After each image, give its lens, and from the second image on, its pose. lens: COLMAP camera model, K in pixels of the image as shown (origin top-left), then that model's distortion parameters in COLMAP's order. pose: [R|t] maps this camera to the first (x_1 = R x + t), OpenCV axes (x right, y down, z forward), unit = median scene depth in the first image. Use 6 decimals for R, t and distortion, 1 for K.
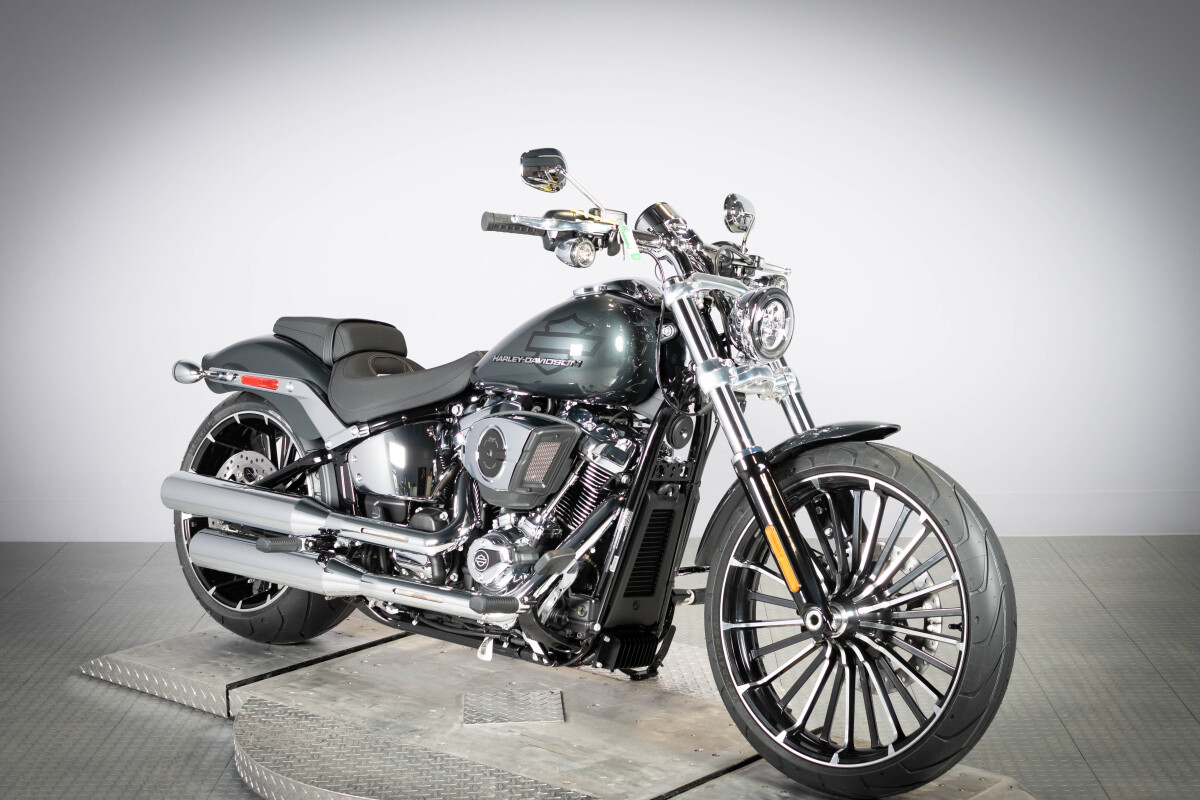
lens RADIAL K [[1755.6, 0, 600.0], [0, 1755.6, 400.0], [0, 0, 1]] dist [-0.016173, -0.015327]
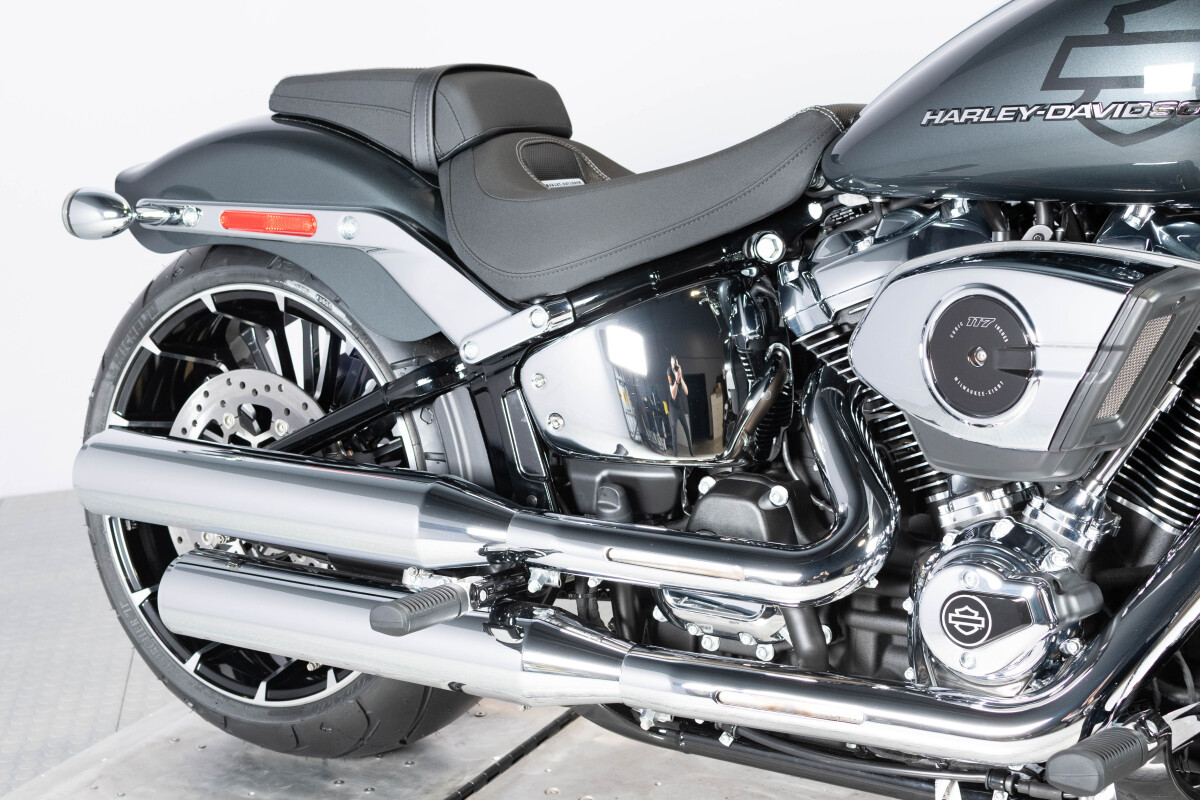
lens RADIAL K [[2005.4, 0, 605.2], [0, 2005.4, 373.6], [0, 0, 1]] dist [0.001171, -0.027810]
pose [[0.990941, -0.100524, 0.089052, -0.160405], [0.091074, 0.990347, 0.104489, -0.018031], [-0.098696, -0.095432, 0.990531, 0.482380]]
